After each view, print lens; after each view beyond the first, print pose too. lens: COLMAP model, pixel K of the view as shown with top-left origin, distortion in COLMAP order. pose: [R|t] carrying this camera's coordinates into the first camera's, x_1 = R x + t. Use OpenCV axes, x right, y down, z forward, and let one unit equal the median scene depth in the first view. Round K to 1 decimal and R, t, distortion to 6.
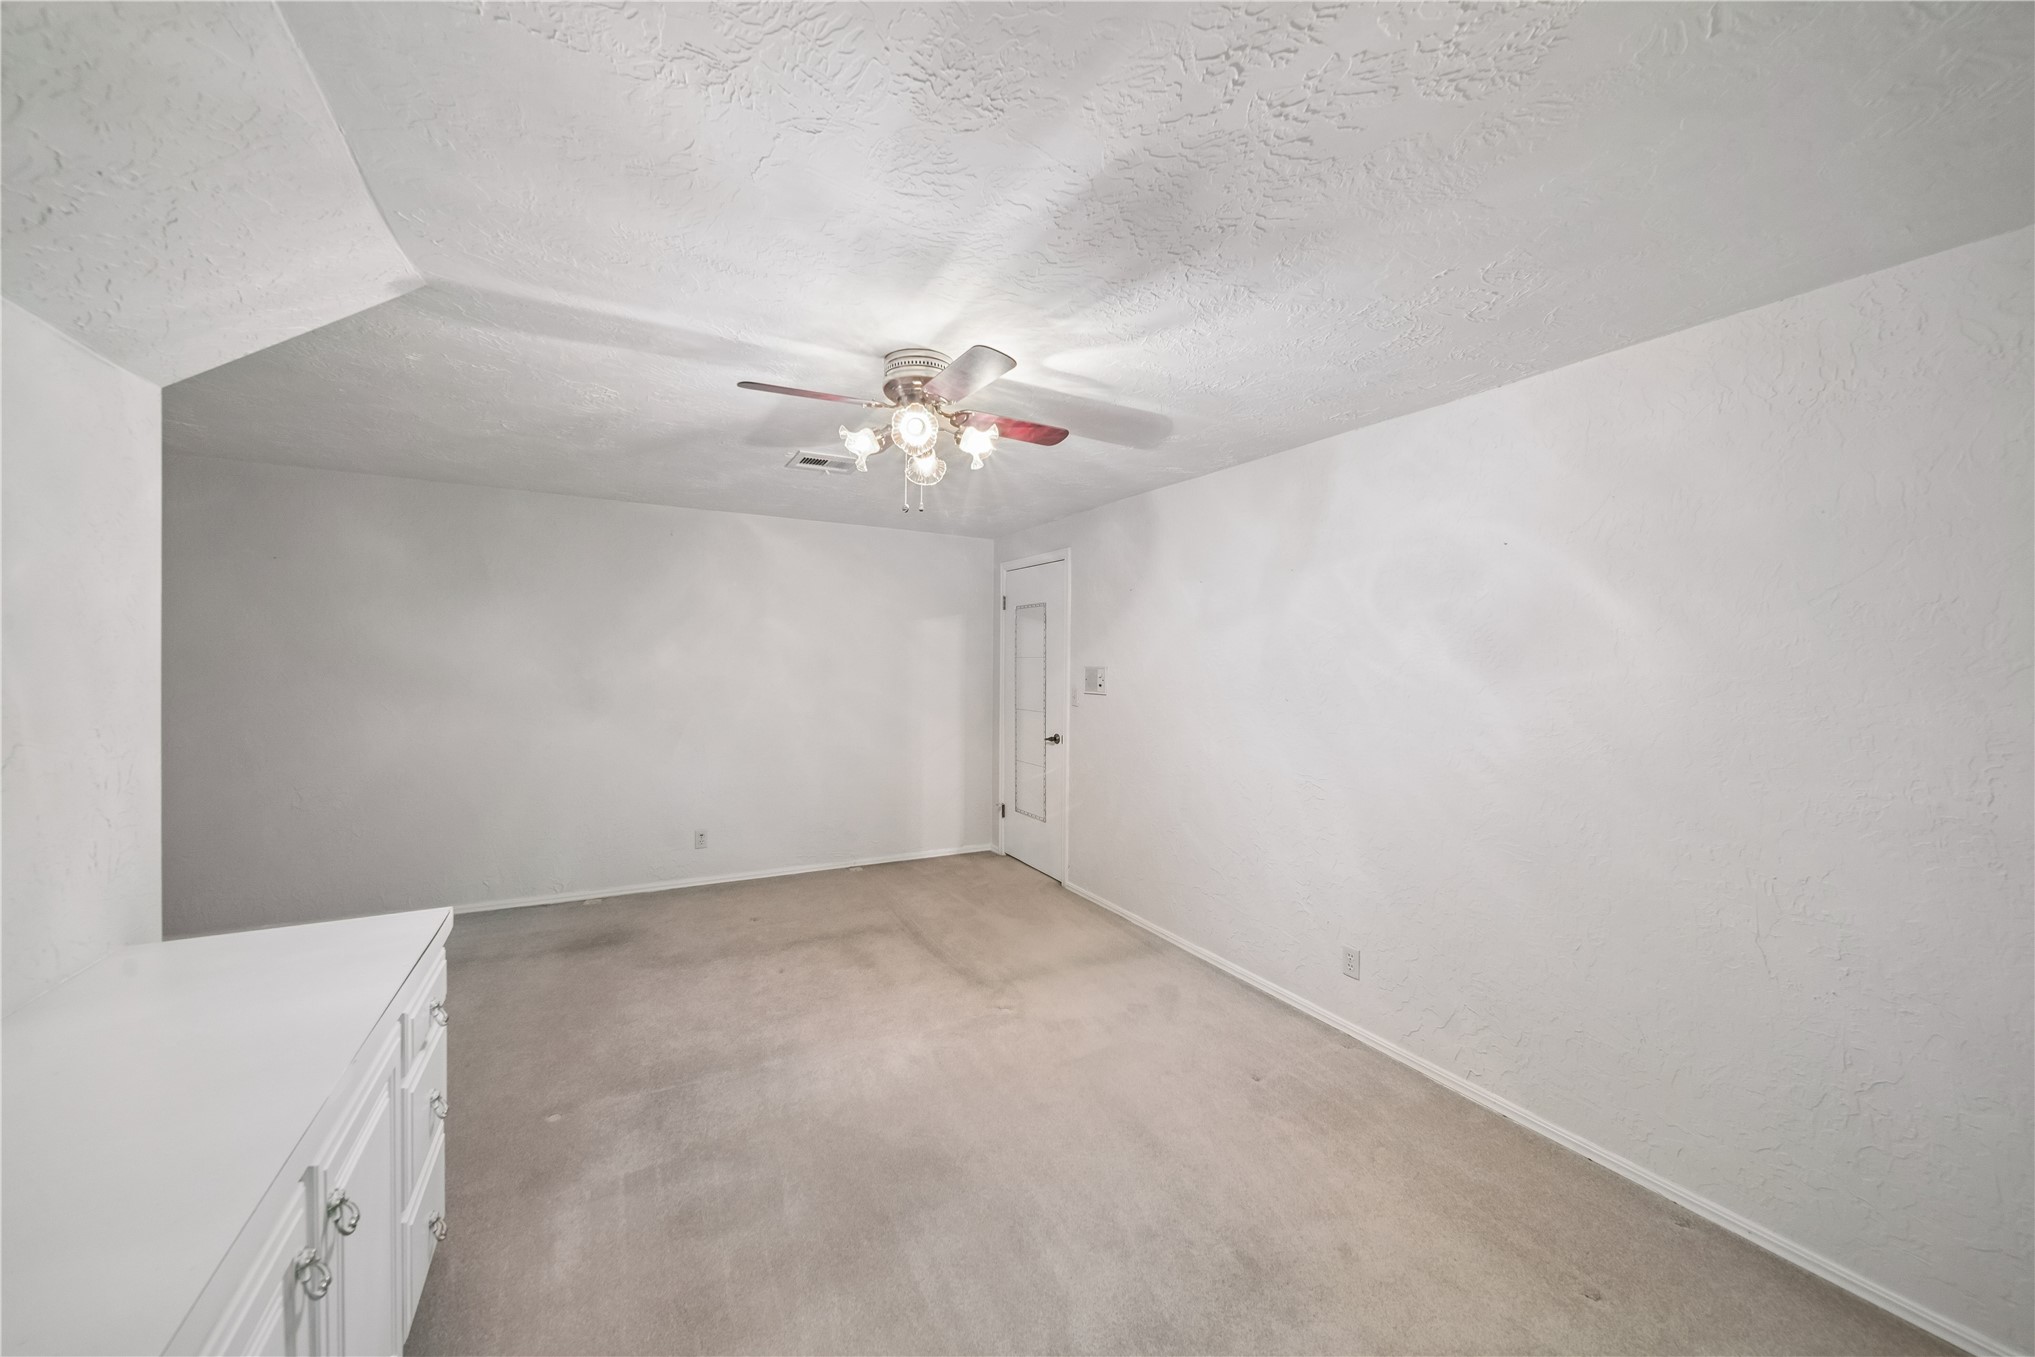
lens RADIAL K [[732.4, 0, 996.2], [0, 732.4, 661.3], [0, 0, 1]] dist [-0.002507, -0.000119]
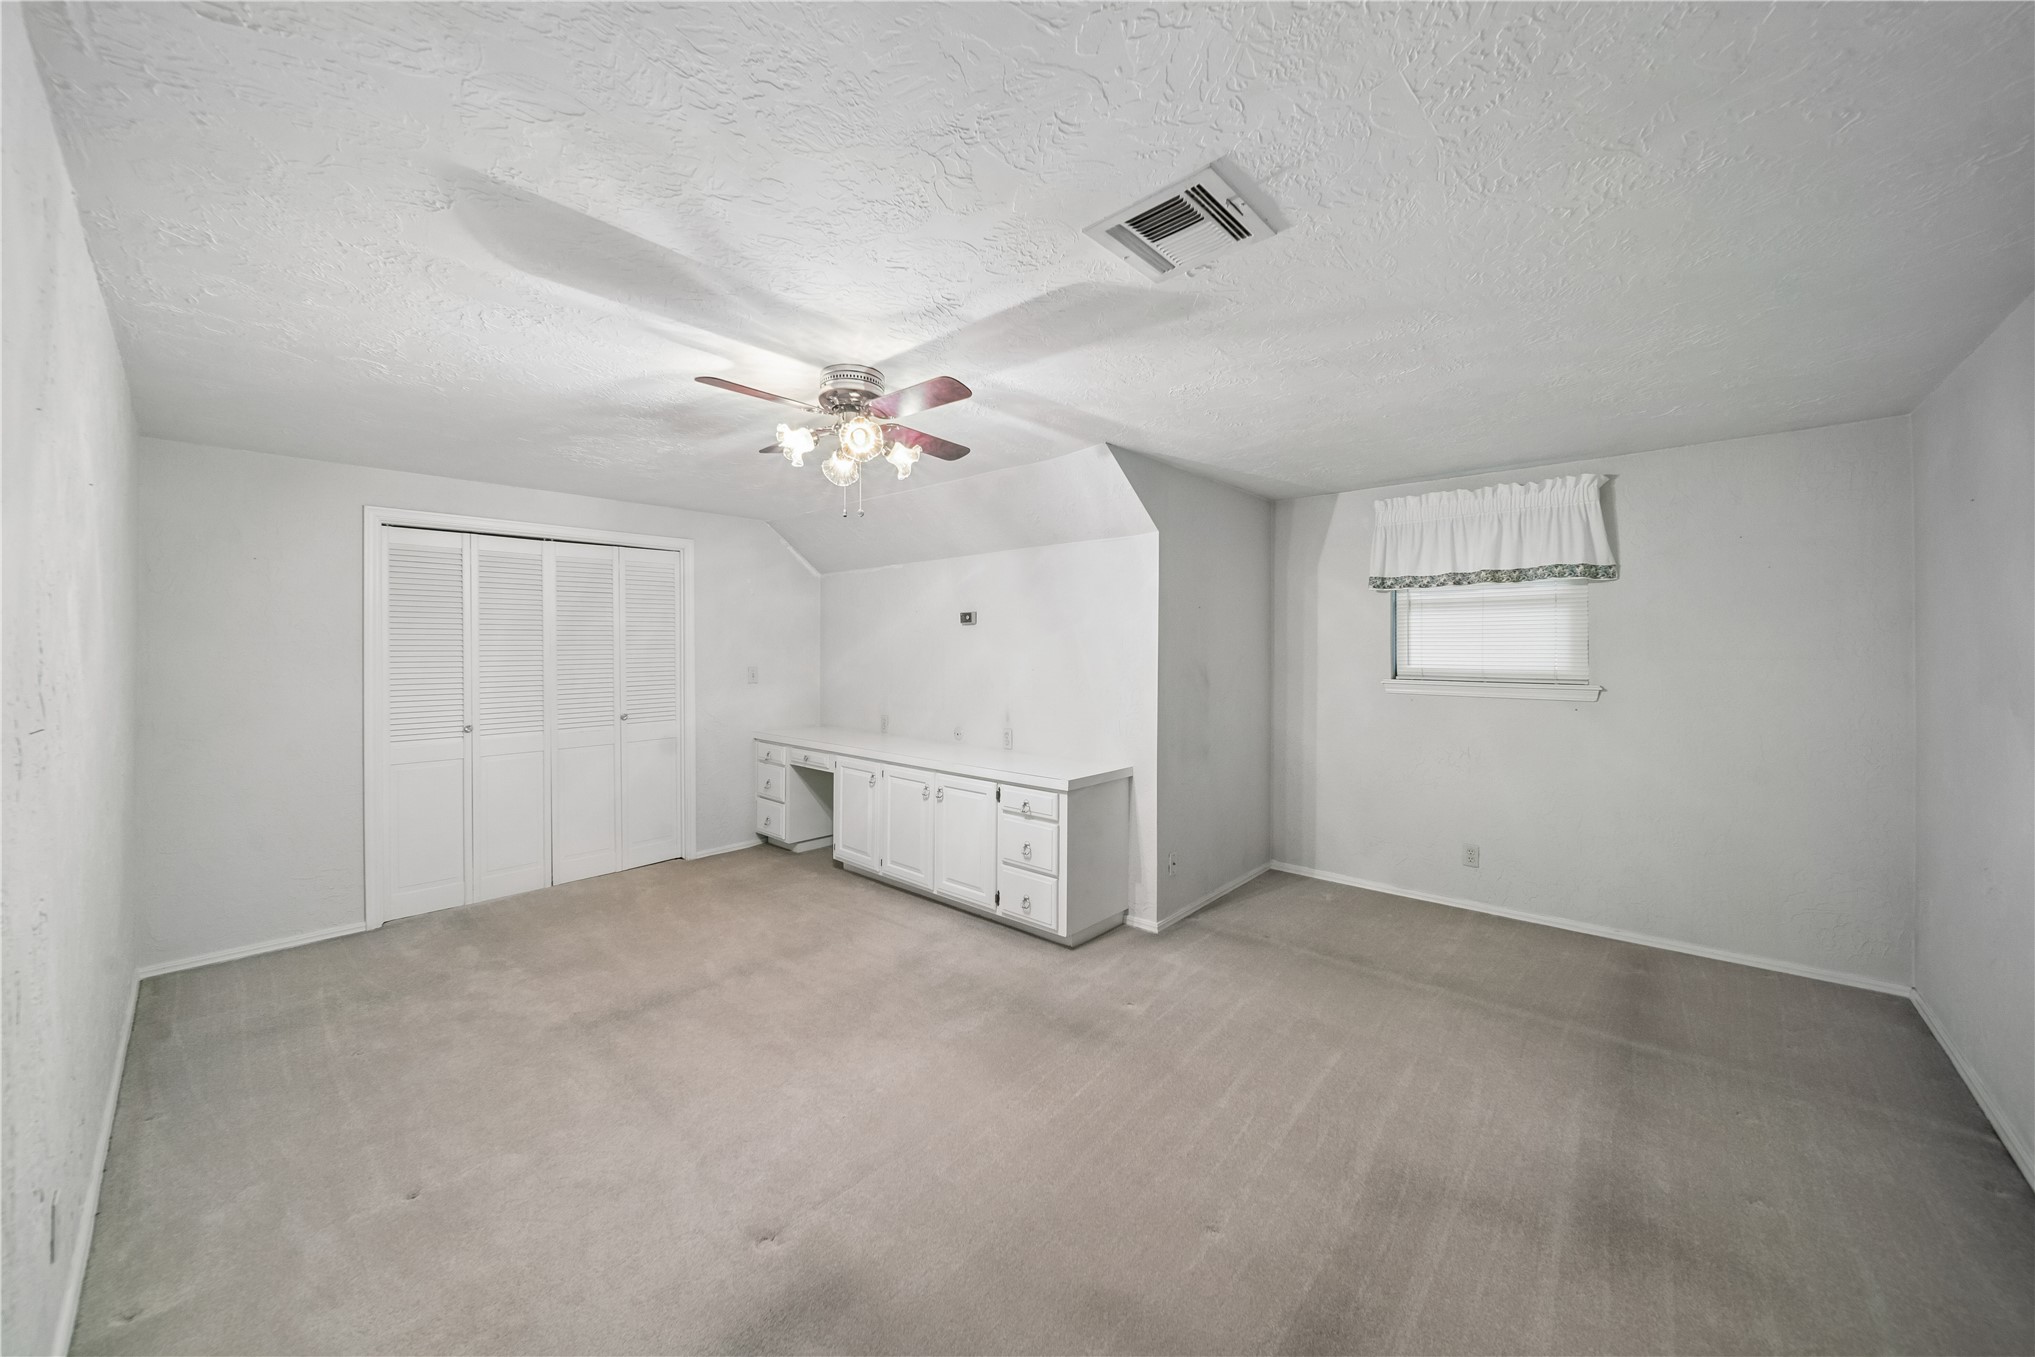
lens RADIAL K [[732.2, 0, 1007.8], [0, 732.2, 648.9], [0, 0, 1]] dist [-0.000766, -0.000096]
pose [[-0.941039, -0.011063, -0.338118, 0.031422], [-0.010085, 0.999938, -0.004650, 0.001953], [0.338149, -0.000966, -0.941092, 1.496396]]
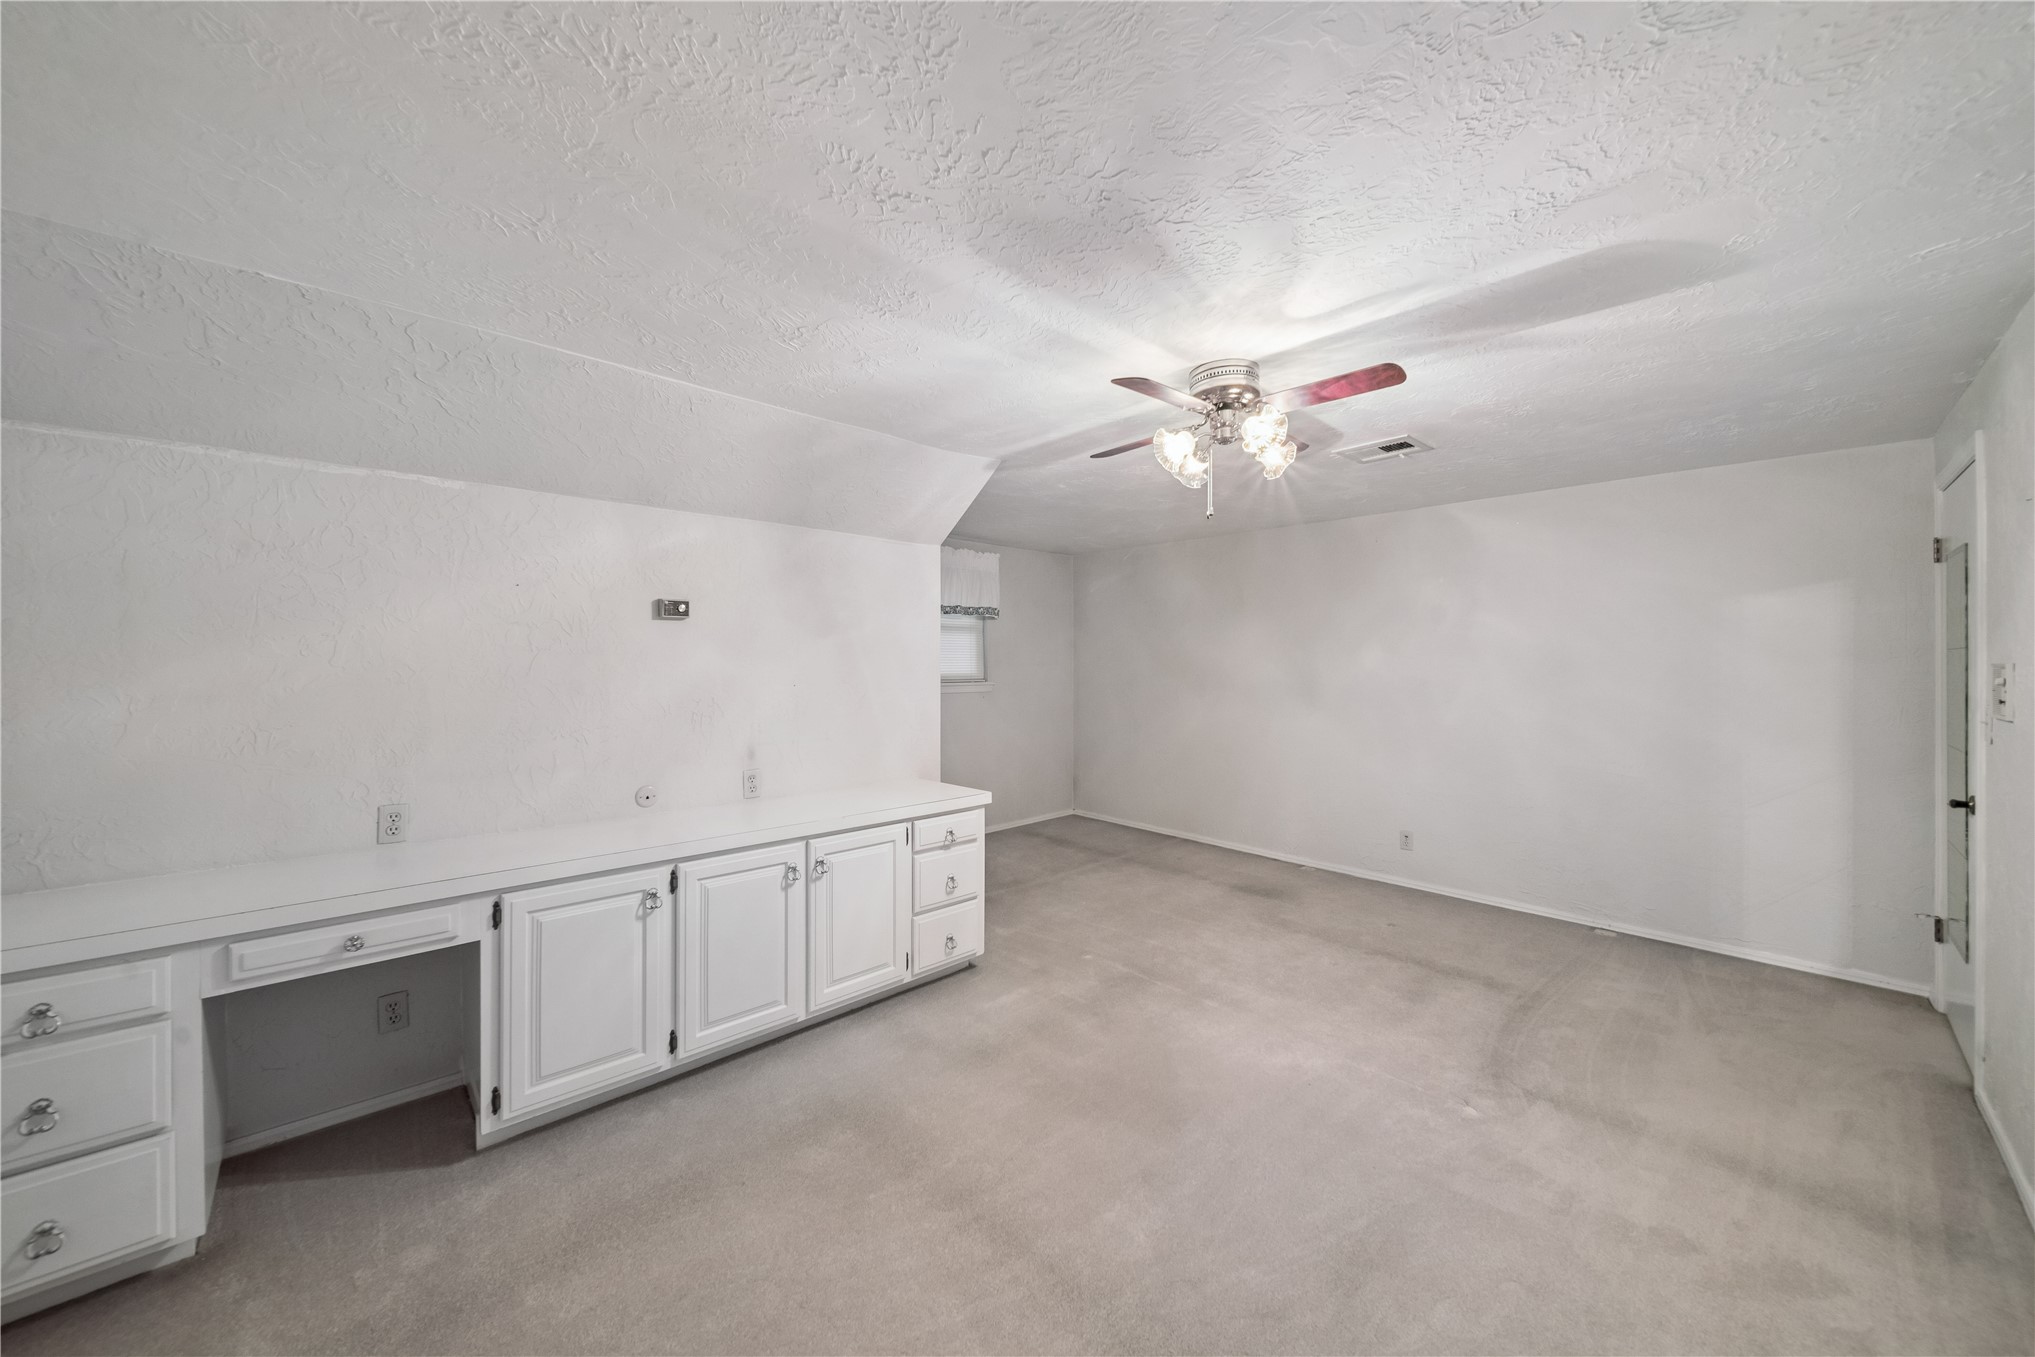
lens RADIAL K [[716.1, 0, 994.1], [0, 716.1, 666.6], [0, 0, 1]] dist [-0.007291, -0.000012]
pose [[0.247225, -0.003570, -0.968951, 0.569349], [0.003165, 0.999991, -0.002877, 0.010314], [0.968953, -0.002355, 0.247234, 0.305201]]
